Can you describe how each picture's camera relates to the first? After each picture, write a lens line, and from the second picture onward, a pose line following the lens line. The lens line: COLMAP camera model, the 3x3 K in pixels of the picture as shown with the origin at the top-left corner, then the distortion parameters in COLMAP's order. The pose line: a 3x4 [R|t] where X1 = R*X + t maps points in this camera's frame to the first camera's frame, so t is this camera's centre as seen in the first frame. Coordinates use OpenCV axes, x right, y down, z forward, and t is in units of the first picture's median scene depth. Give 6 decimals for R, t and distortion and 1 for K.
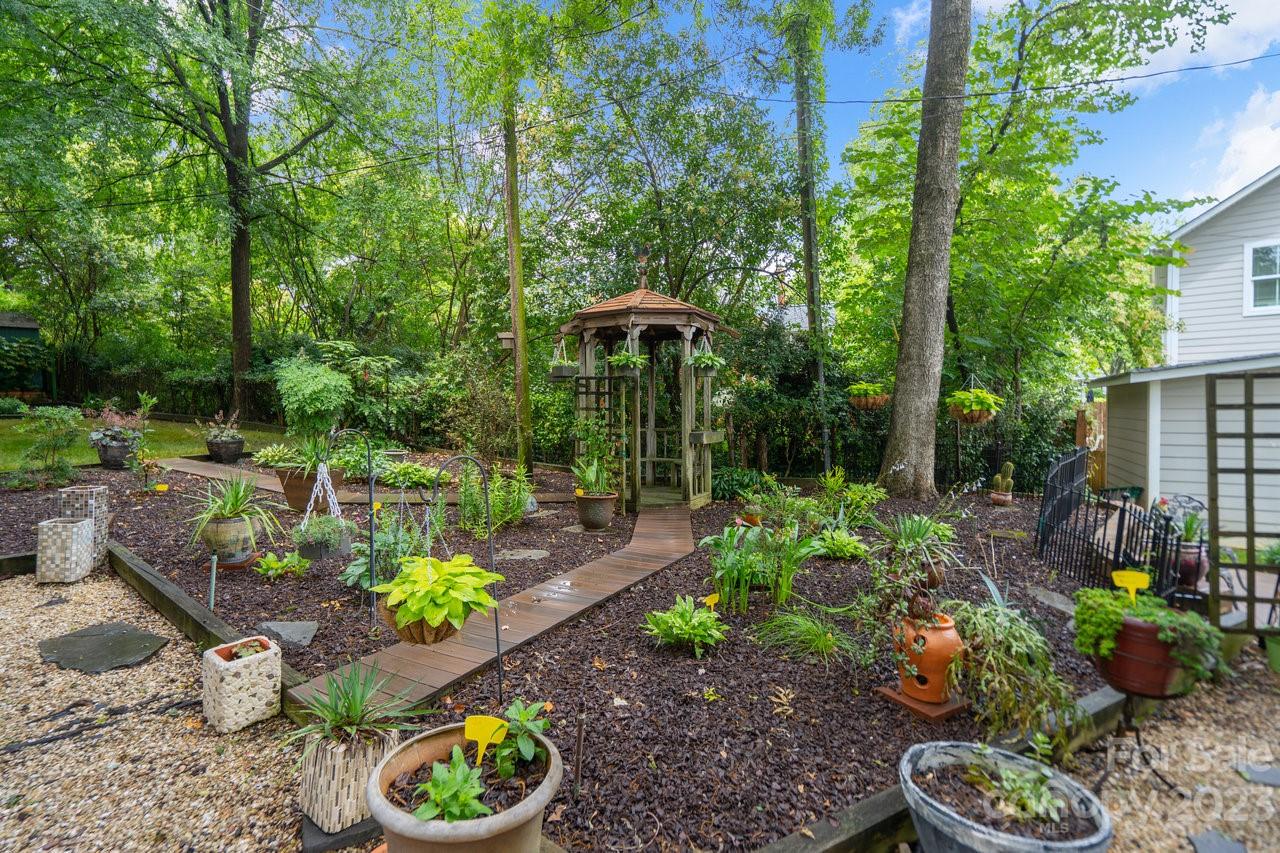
lens RADIAL K [[586.7, 0, 639.0], [0, 586.7, 424.2], [0, 0, 1]] dist [0.003208, 0.000316]
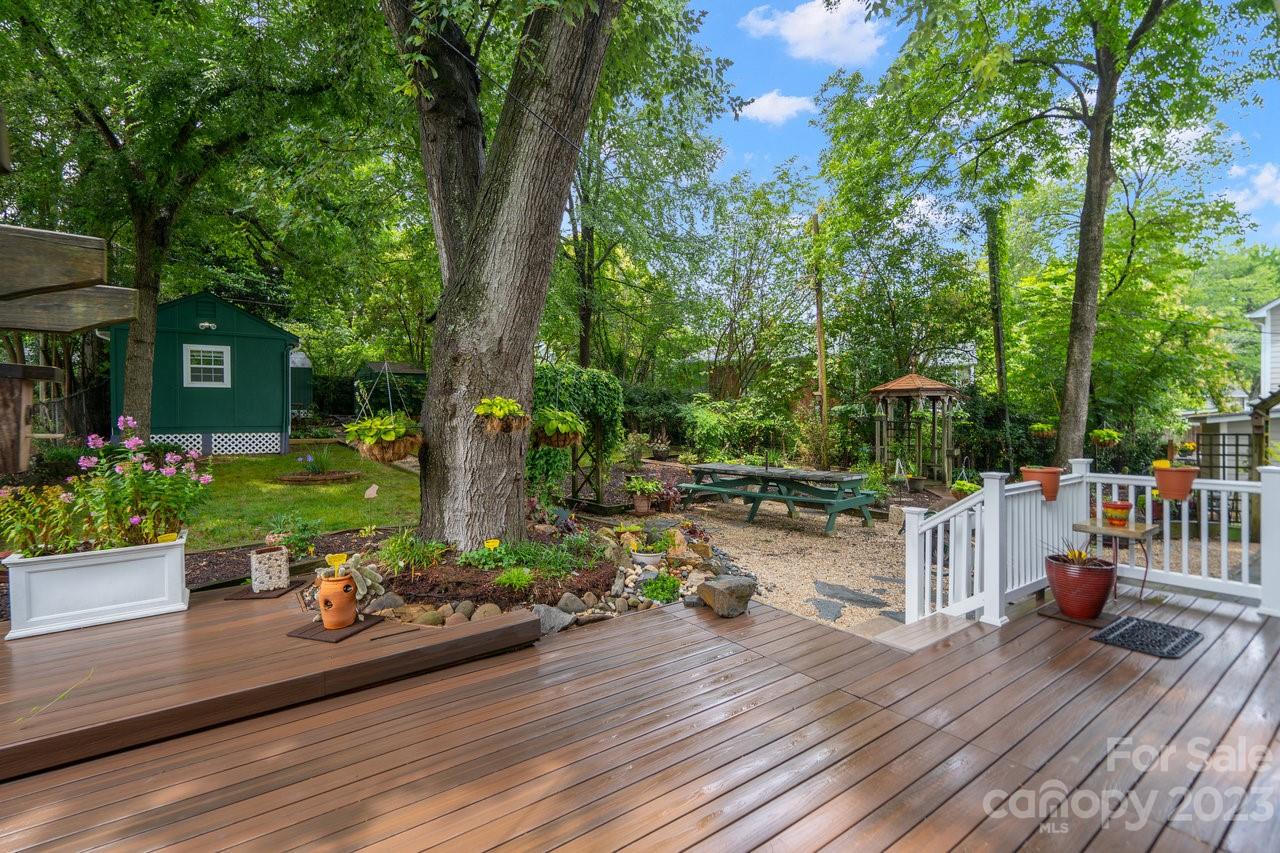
lens RADIAL K [[586.7, 0, 642.9], [0, 586.7, 425.1], [0, 0, 1]] dist [0.003208, 0.000316]
pose [[0.989521, 0.005132, -0.144296, -0.589667], [-0.007812, 0.999807, -0.018016, -0.023658], [0.144176, 0.018955, 0.989371, -1.017059]]
